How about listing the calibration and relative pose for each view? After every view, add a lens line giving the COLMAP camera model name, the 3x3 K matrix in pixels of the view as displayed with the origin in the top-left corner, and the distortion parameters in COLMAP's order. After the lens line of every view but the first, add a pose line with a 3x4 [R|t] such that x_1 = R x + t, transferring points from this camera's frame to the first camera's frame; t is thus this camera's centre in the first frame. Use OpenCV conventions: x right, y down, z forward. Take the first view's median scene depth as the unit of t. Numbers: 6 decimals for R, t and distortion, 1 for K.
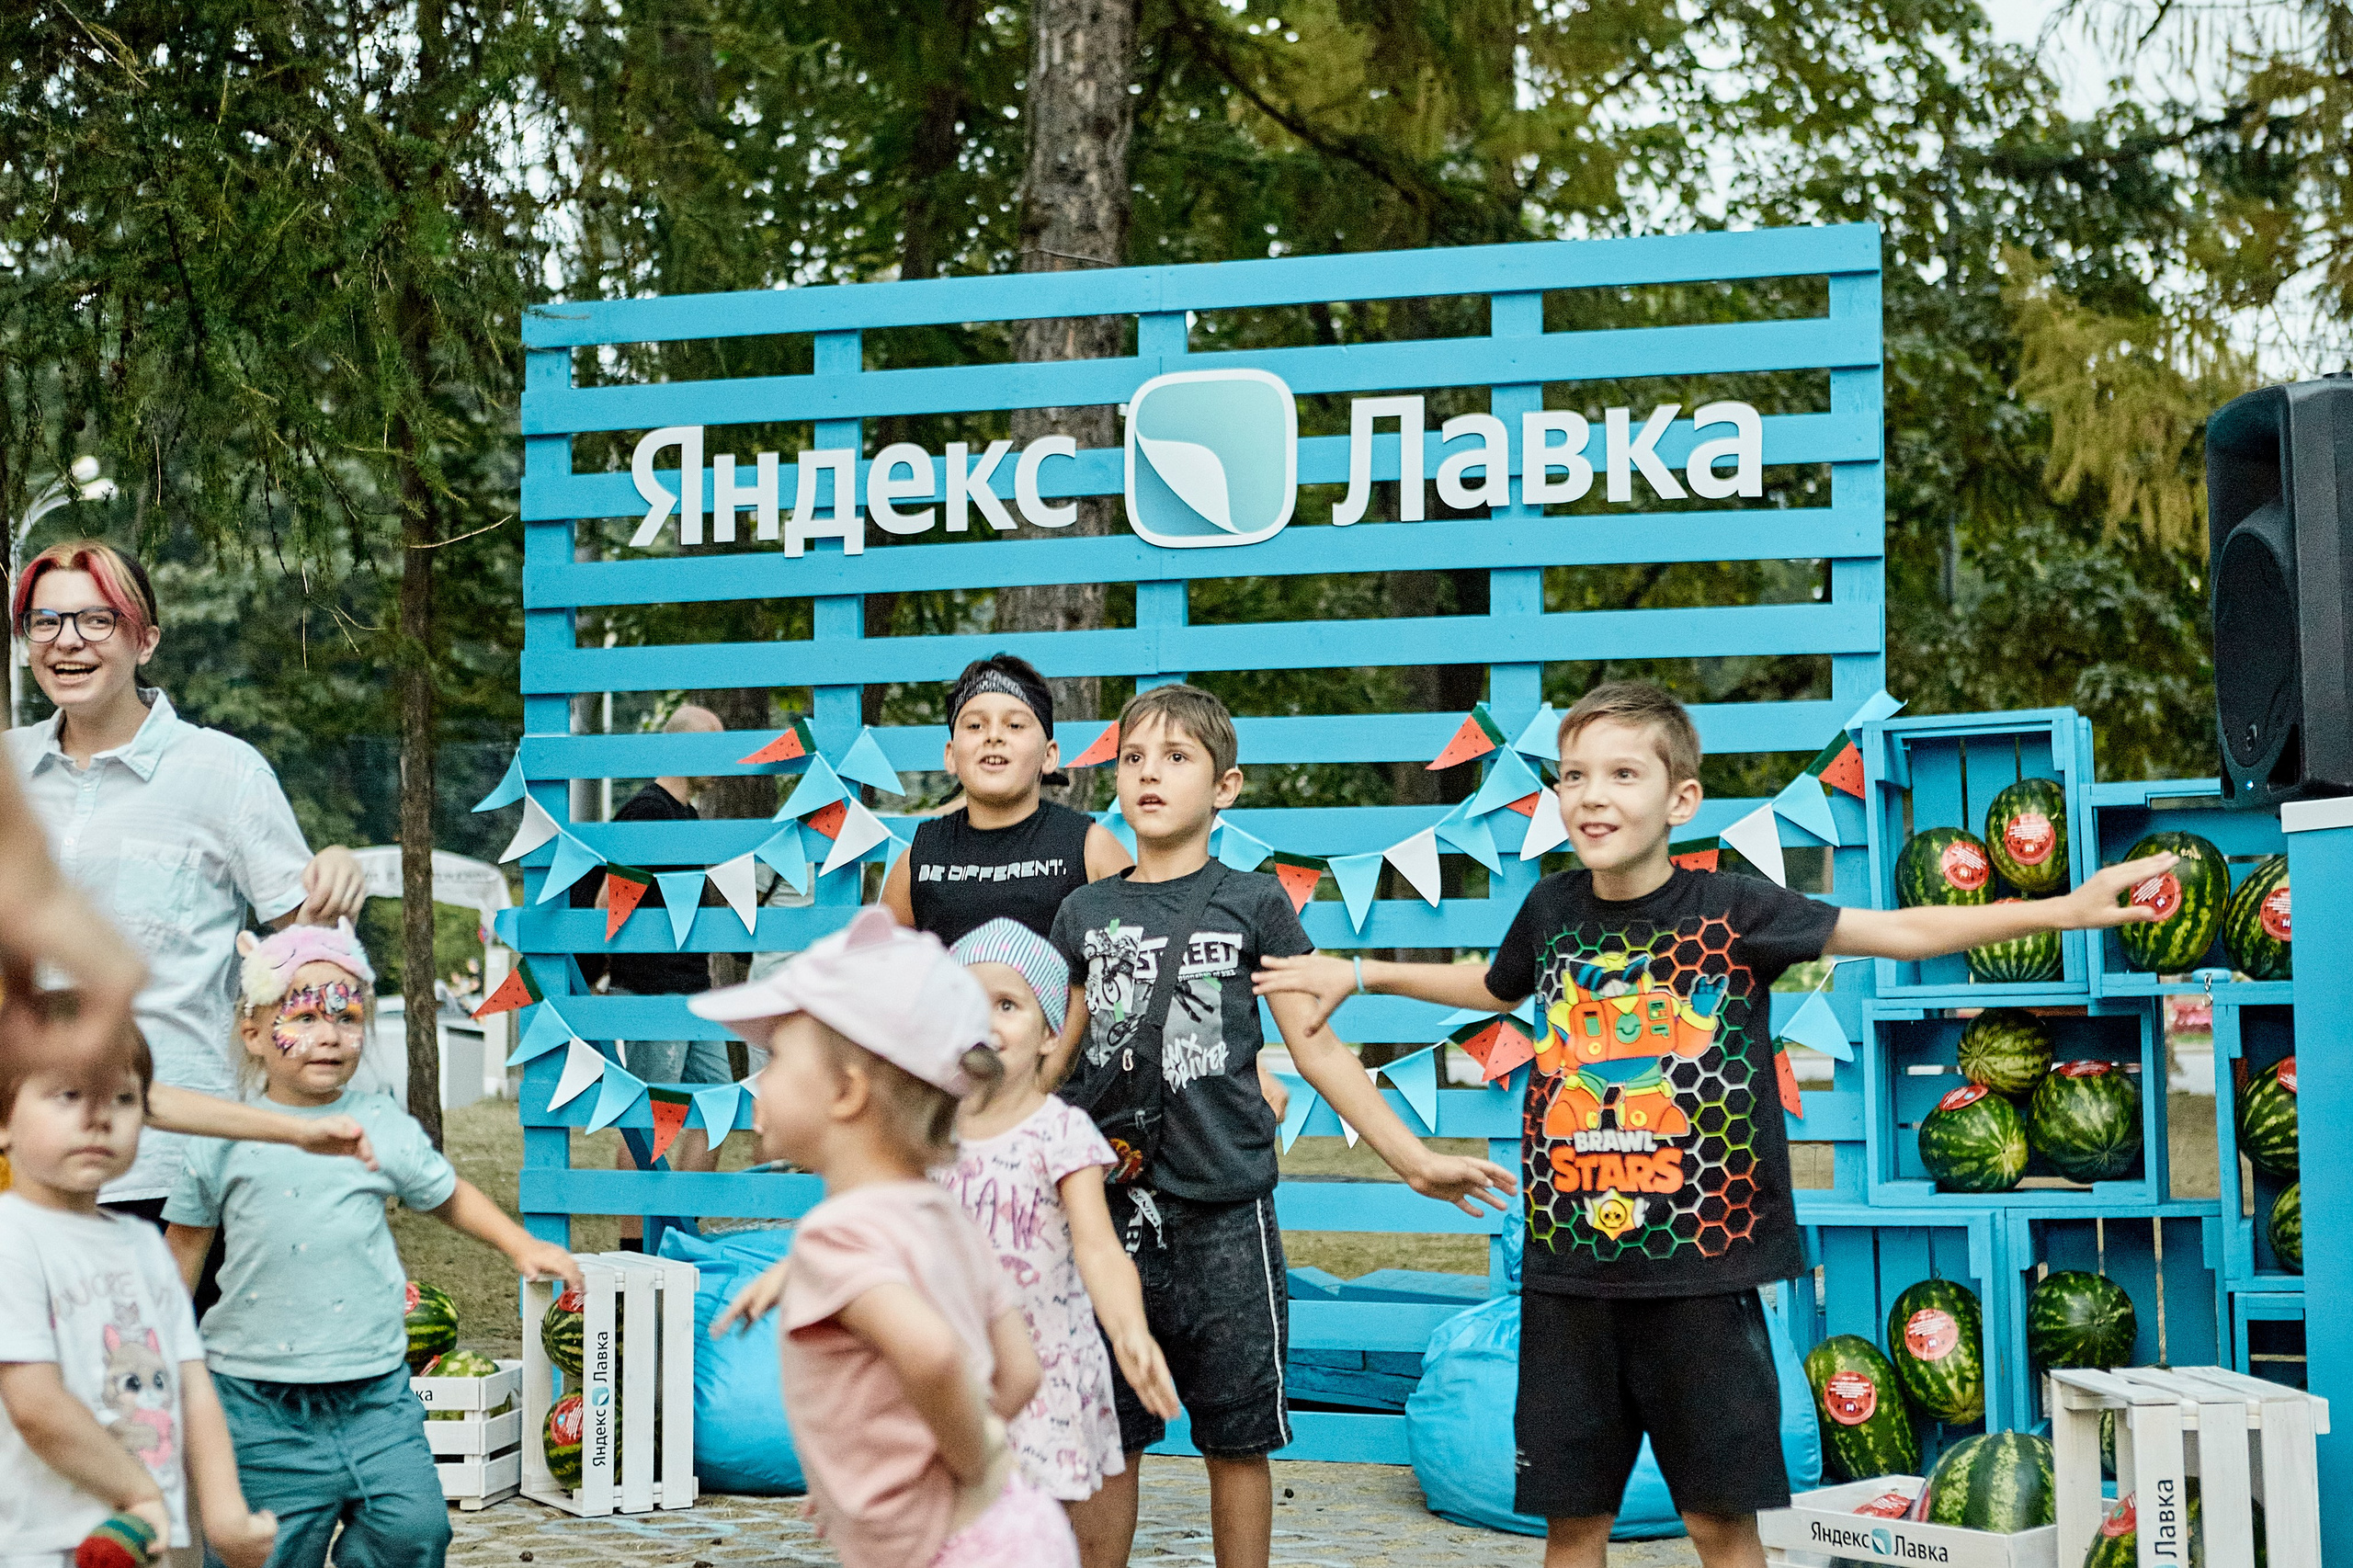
lens RADIAL K [[3541.7, 0, 1176.5], [0, 3541.7, 784.0], [0, 0, 1]] dist [0.035491, -0.071367]
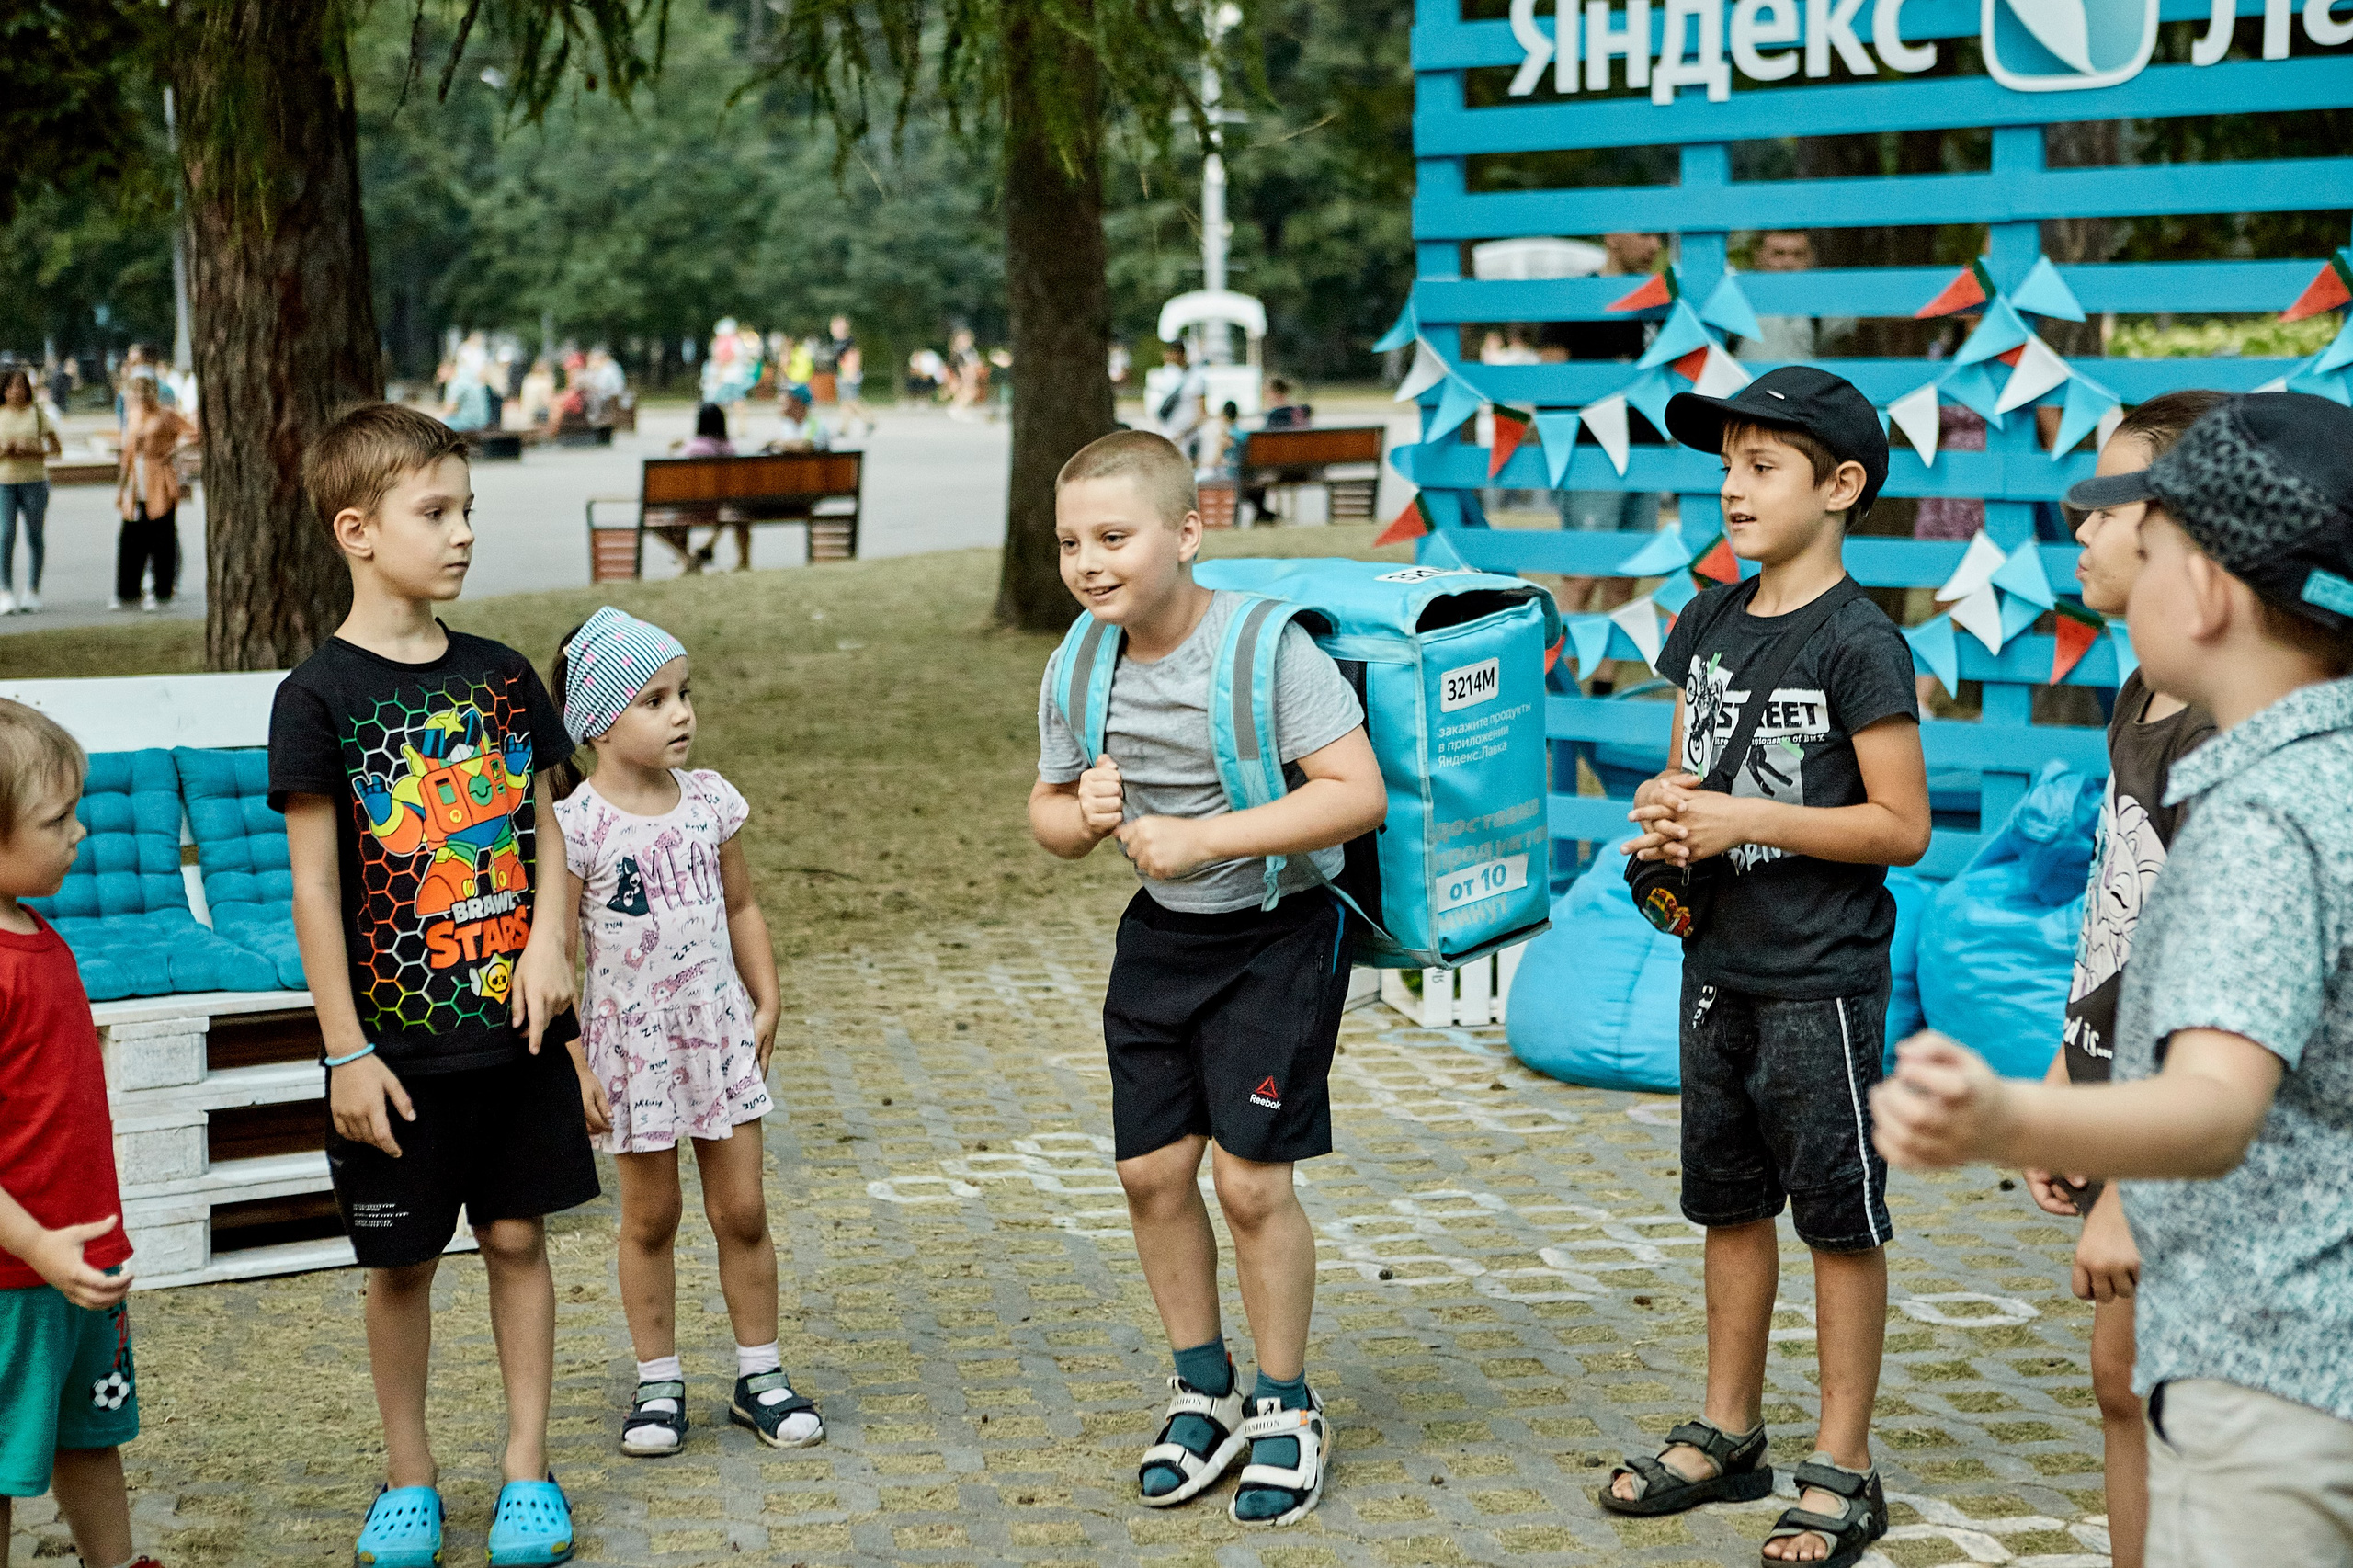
lens RADIAL K [[3697.8, 0, 1176.5], [0, 3697.8, 784.0], [0, 0, 1]] dist [0.061365, -0.010546]
pose [[0.943925, 0.033258, -0.328480, 0.119045], [0.026092, 0.984287, 0.174637, -0.062340], [0.329127, -0.173415, 0.928226, -0.071697]]
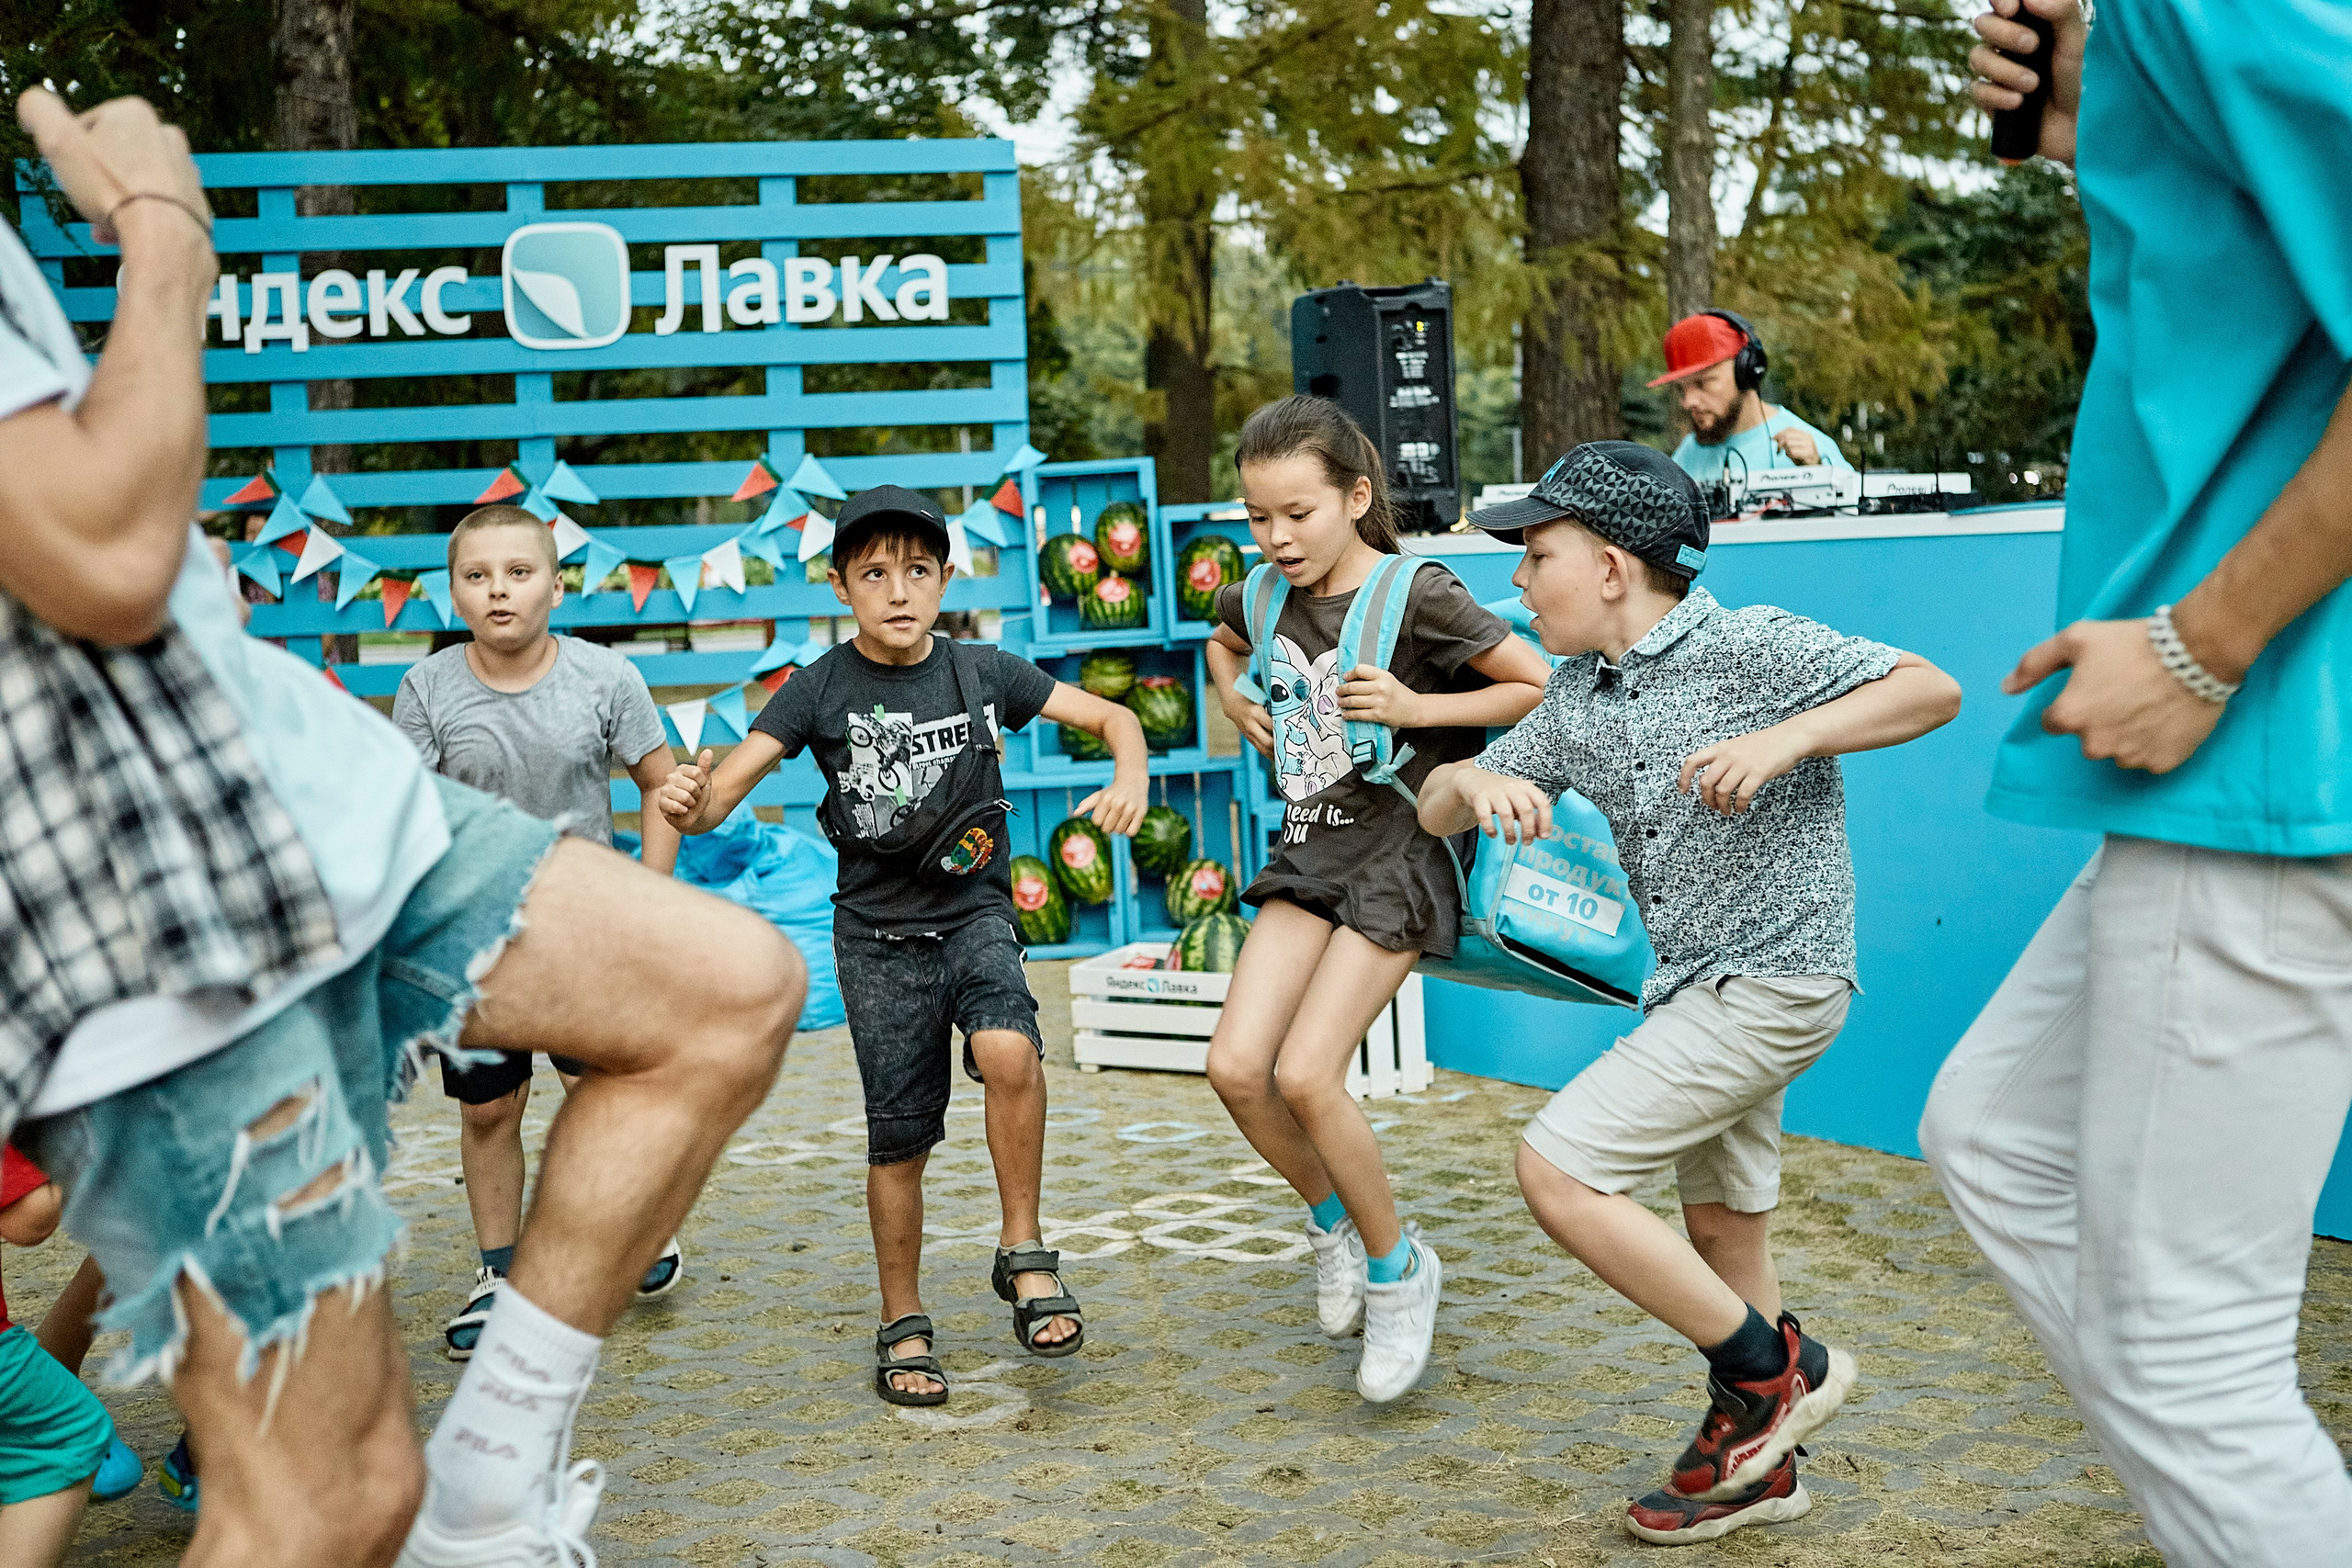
lens RADIAL K [[2500.7, 0, 1176.0], [0, 2500.7, 784.0], [0, 0, 1]] dist [-0.072843, 0.176948]
pose [[0.928368, -0.060636, 0.366683, -0.141492], [0.009187, 0.990044, 0.140459, -0.030332], [-0.371549, -0.127029, 0.919682, -0.052052]]
